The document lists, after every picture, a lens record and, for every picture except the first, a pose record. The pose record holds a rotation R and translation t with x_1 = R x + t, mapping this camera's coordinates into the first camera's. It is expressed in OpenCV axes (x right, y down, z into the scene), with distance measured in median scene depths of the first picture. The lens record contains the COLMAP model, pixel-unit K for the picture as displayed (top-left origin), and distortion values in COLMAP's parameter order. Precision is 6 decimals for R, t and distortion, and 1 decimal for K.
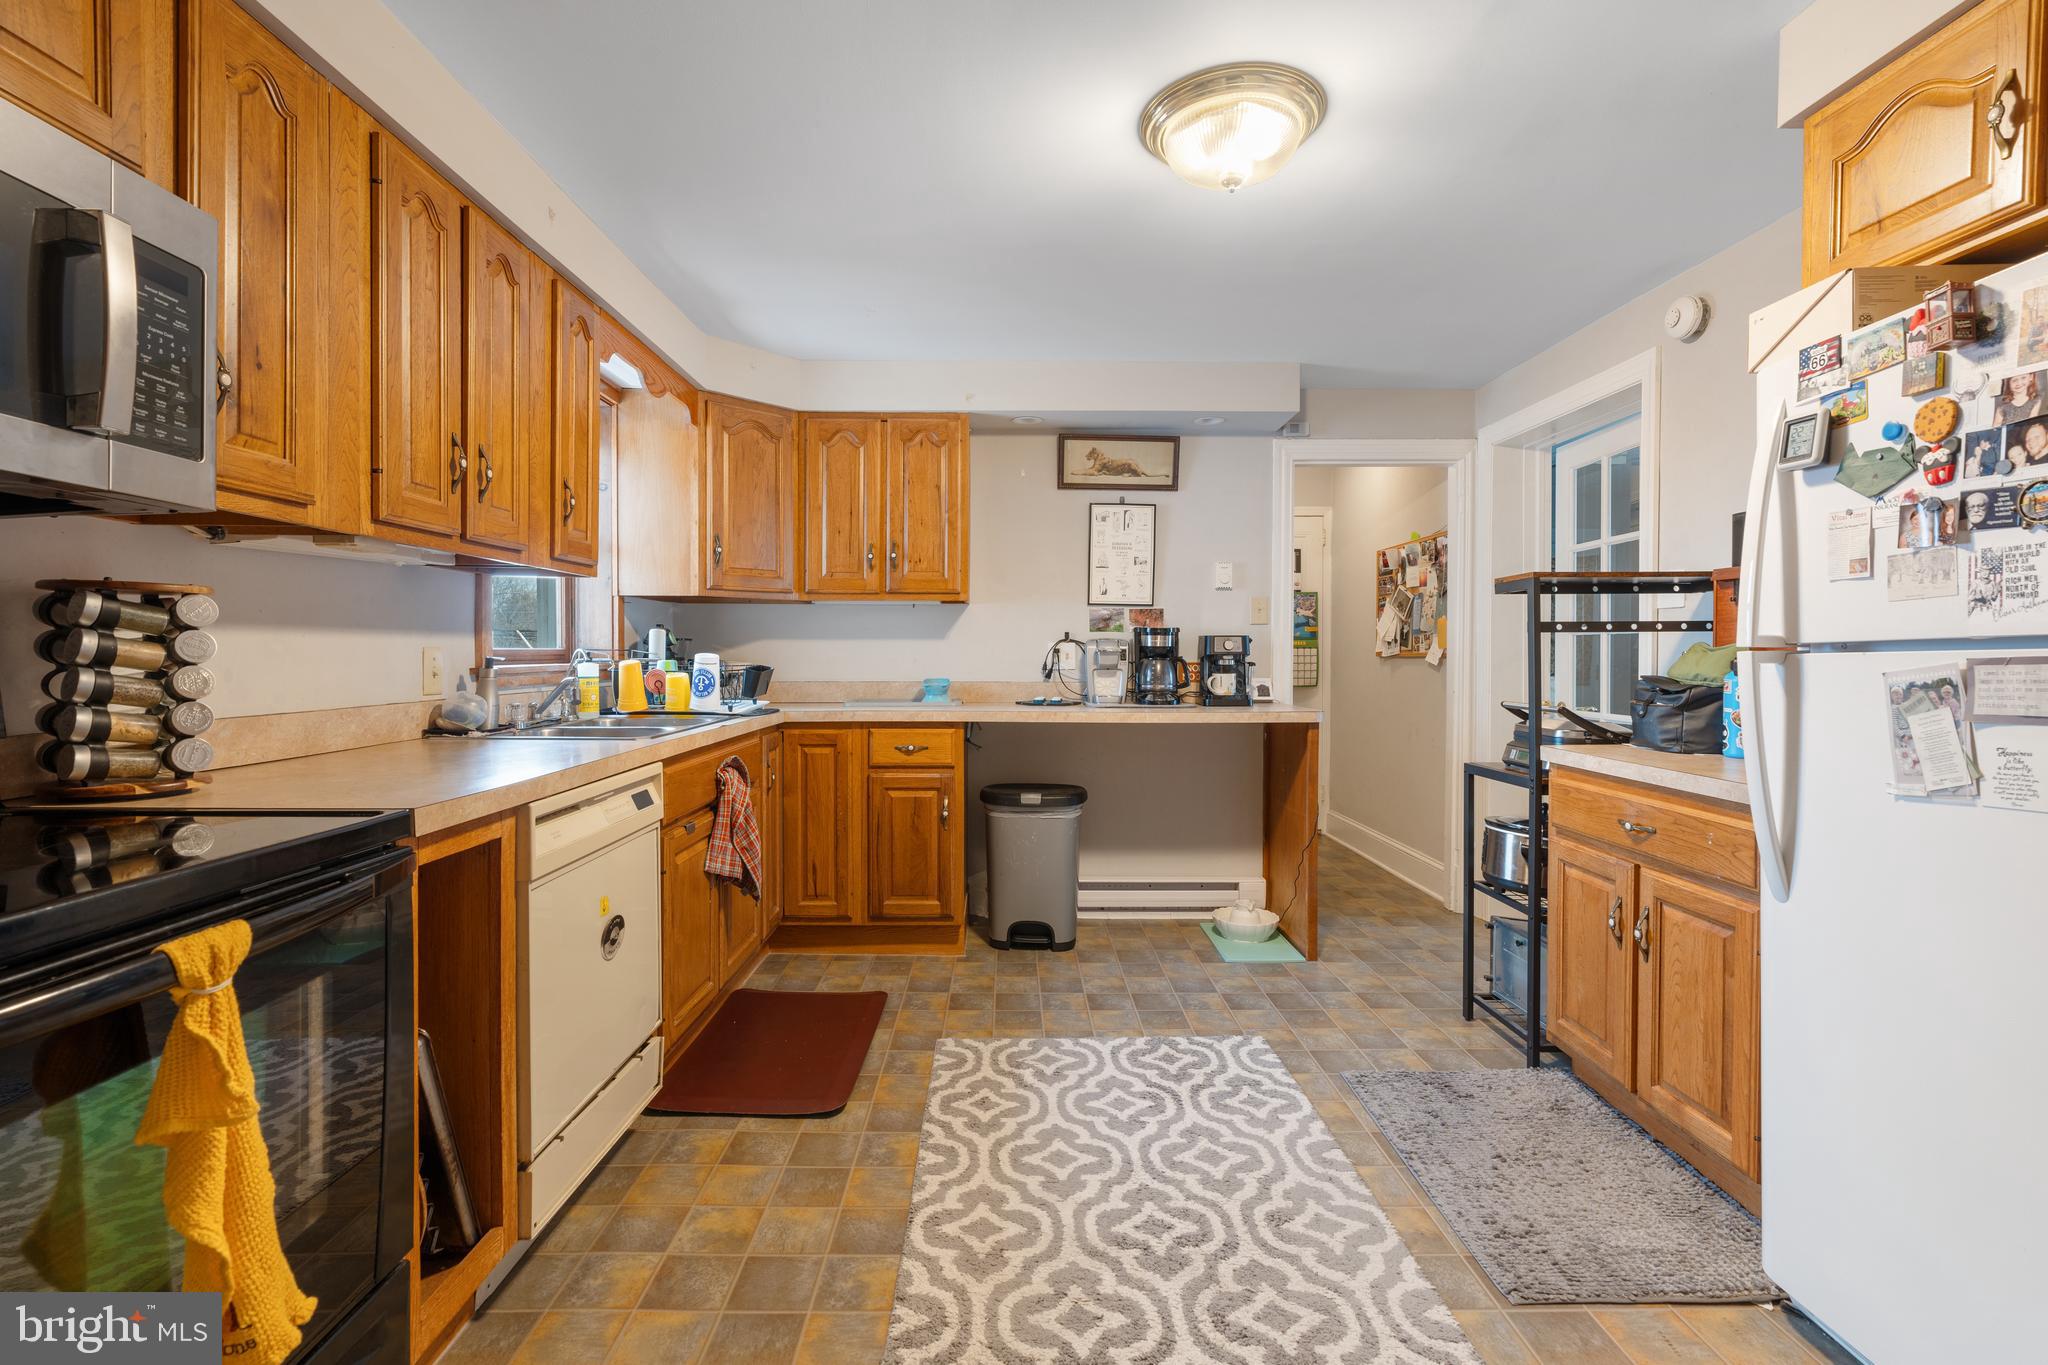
lens RADIAL K [[937.0, 0, 1020.4], [0, 937.0, 668.8], [0, 0, 1]] dist [-0.001647, 0.002179]
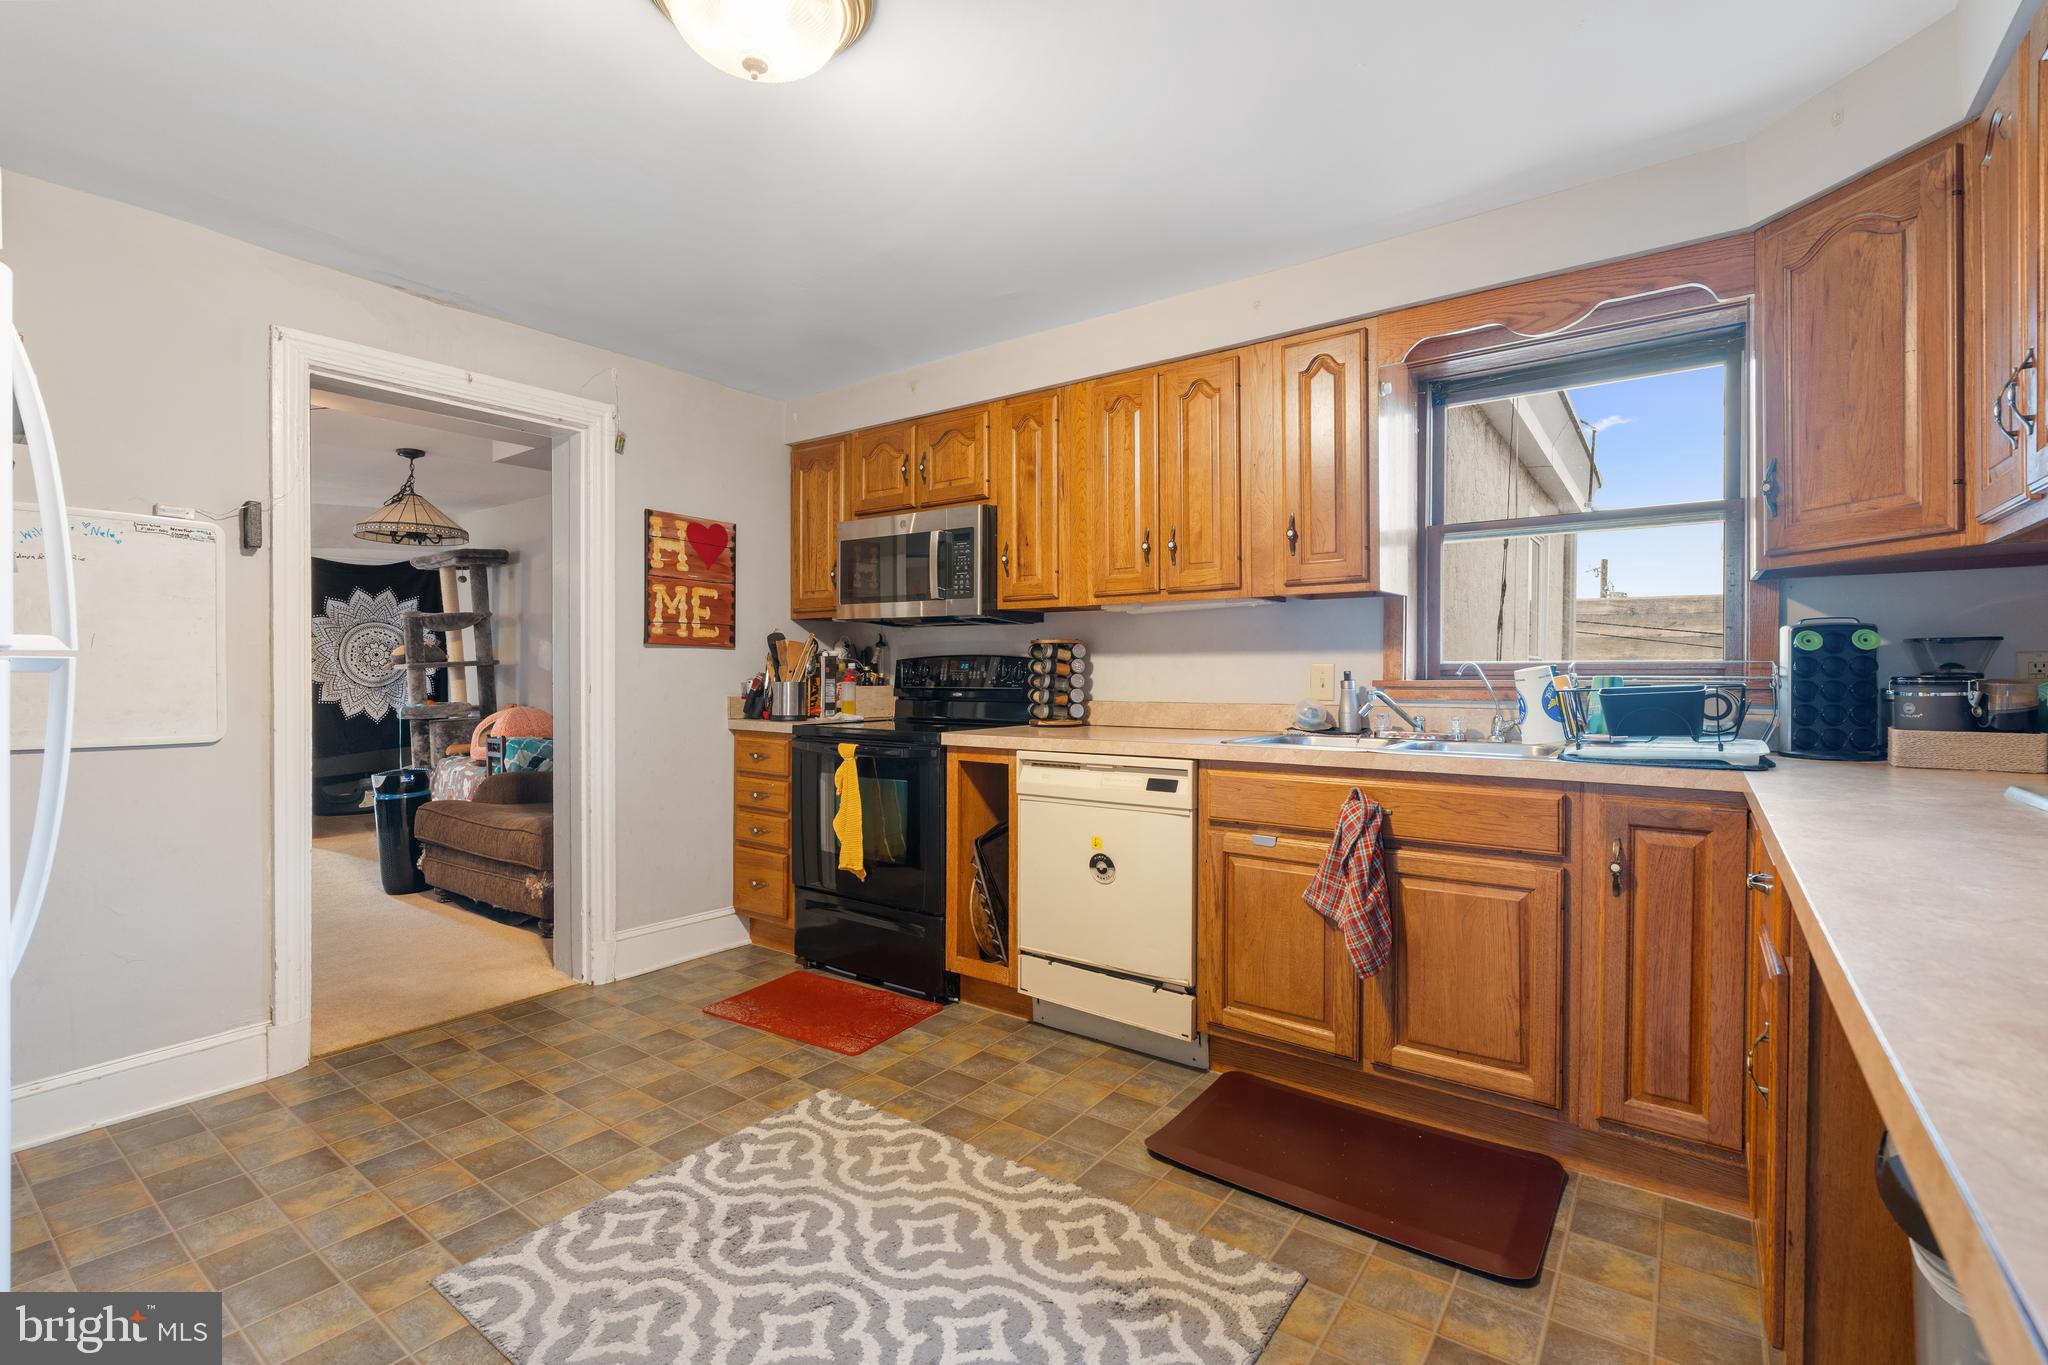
lens RADIAL K [[937.0, 0, 1020.7], [0, 937.0, 674.4], [0, 0, 1]] dist [-0.001647, 0.002179]
pose [[-0.616055, -0.002659, -0.787699, 0.691556], [-0.015726, 0.999837, 0.008924, -0.015624], [0.787547, 0.017885, -0.615996, 1.614600]]
